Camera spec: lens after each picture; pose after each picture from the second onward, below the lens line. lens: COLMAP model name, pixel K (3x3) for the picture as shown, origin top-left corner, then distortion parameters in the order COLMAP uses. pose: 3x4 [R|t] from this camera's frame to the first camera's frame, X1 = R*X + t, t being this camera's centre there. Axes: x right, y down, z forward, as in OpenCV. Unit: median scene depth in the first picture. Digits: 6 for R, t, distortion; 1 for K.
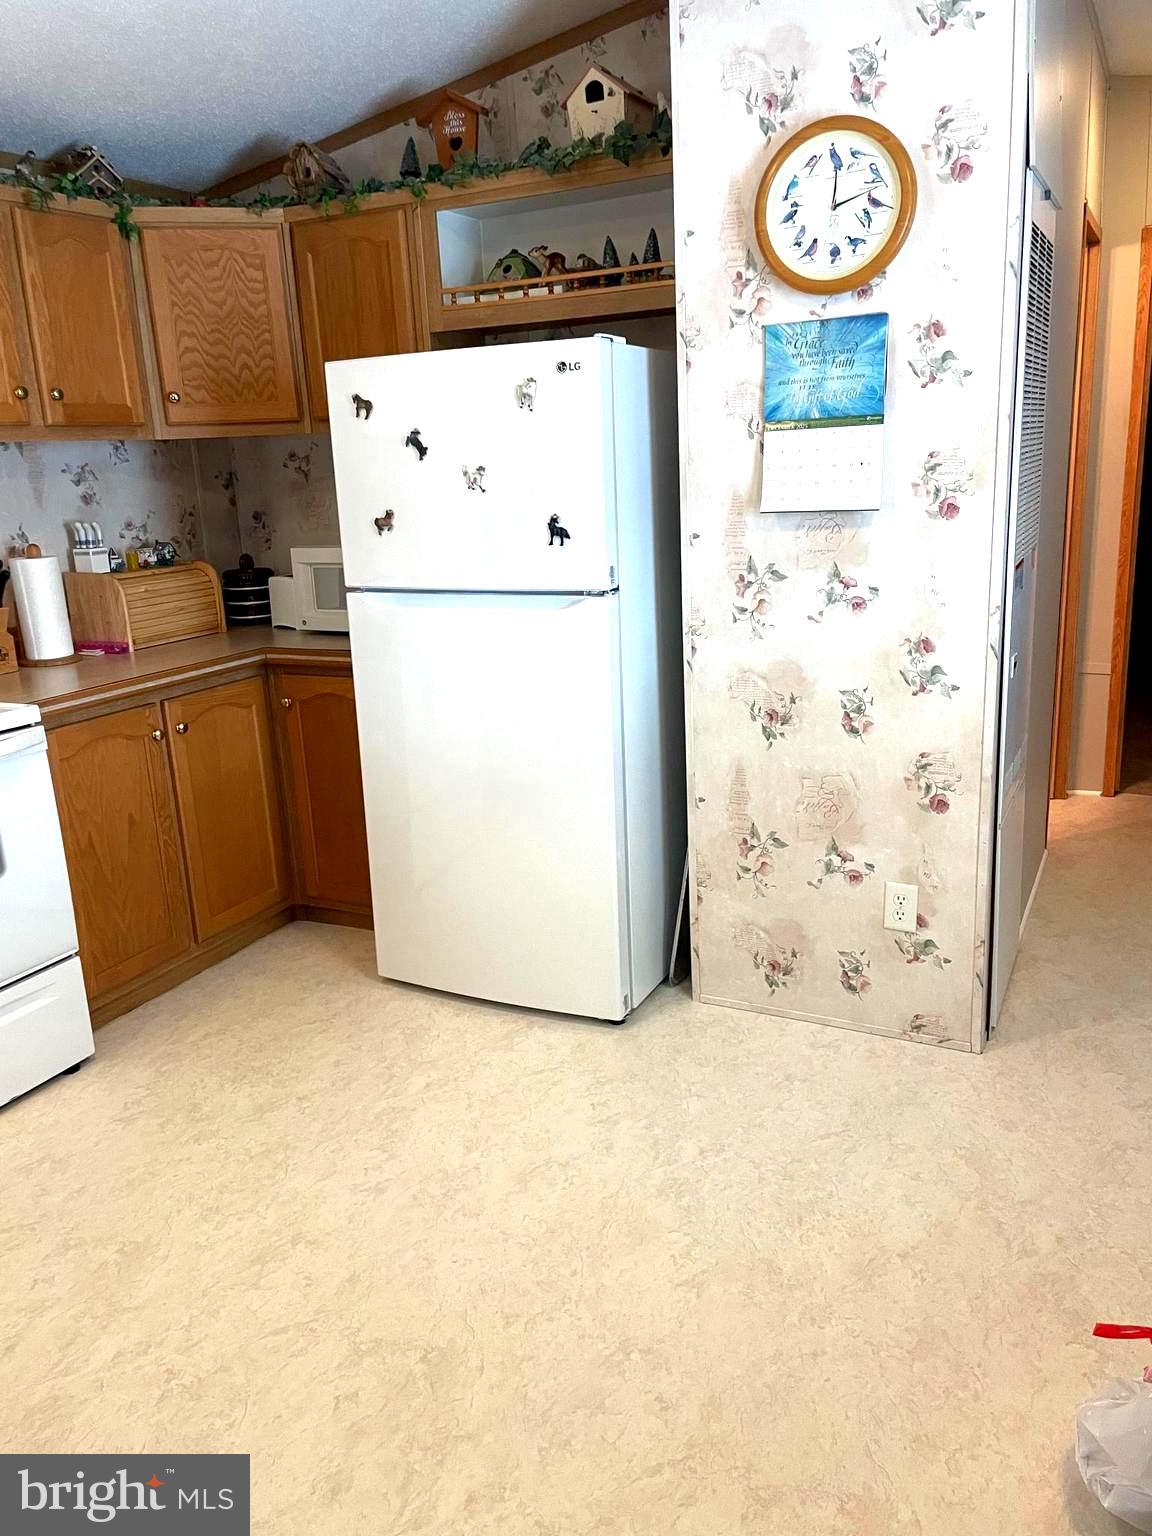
lens RADIAL K [[1171.7, 0, 565.5], [0, 1171.7, 759.2], [0, 0, 1]] dist [0.098605, -0.132808]
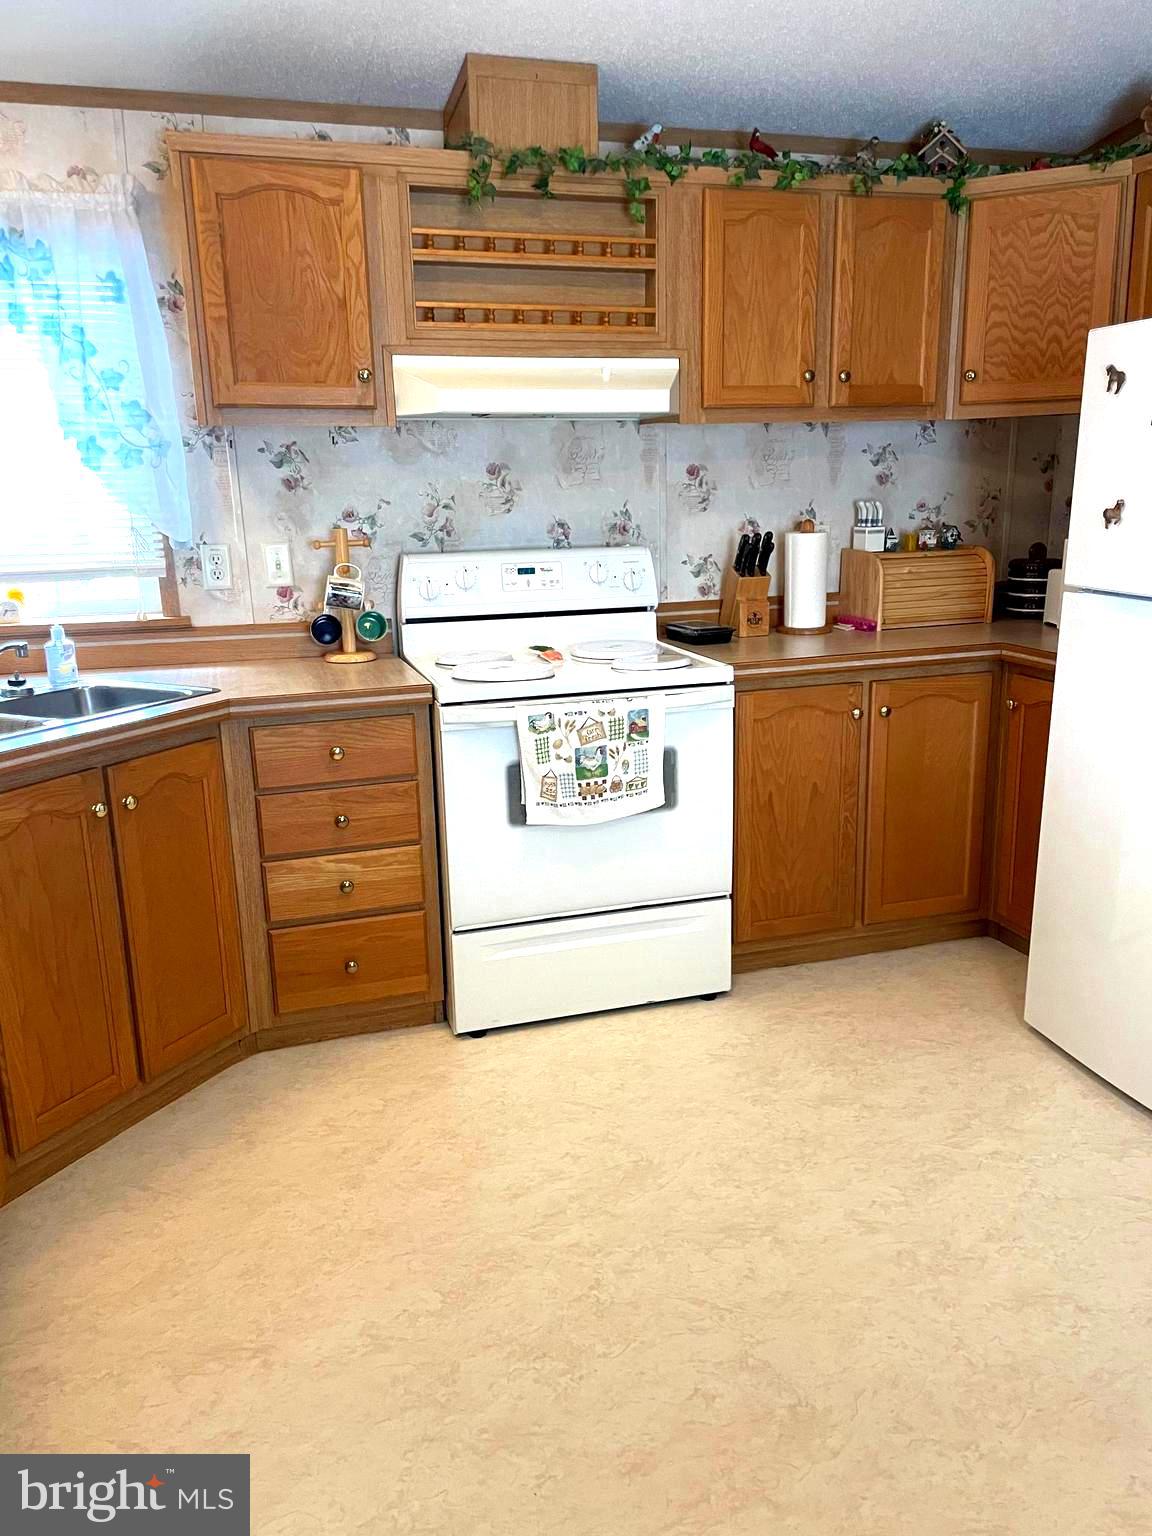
lens RADIAL K [[1161.6, 0, 576.0], [0, 1161.6, 768.0], [0, 0, 1]] dist [0.100927, -0.128051]
pose [[0.706340, 0.207793, -0.676687, 0.162298], [-0.192265, 0.976325, 0.099114, -0.026232], [0.681262, 0.060095, 0.729569, 0.100357]]
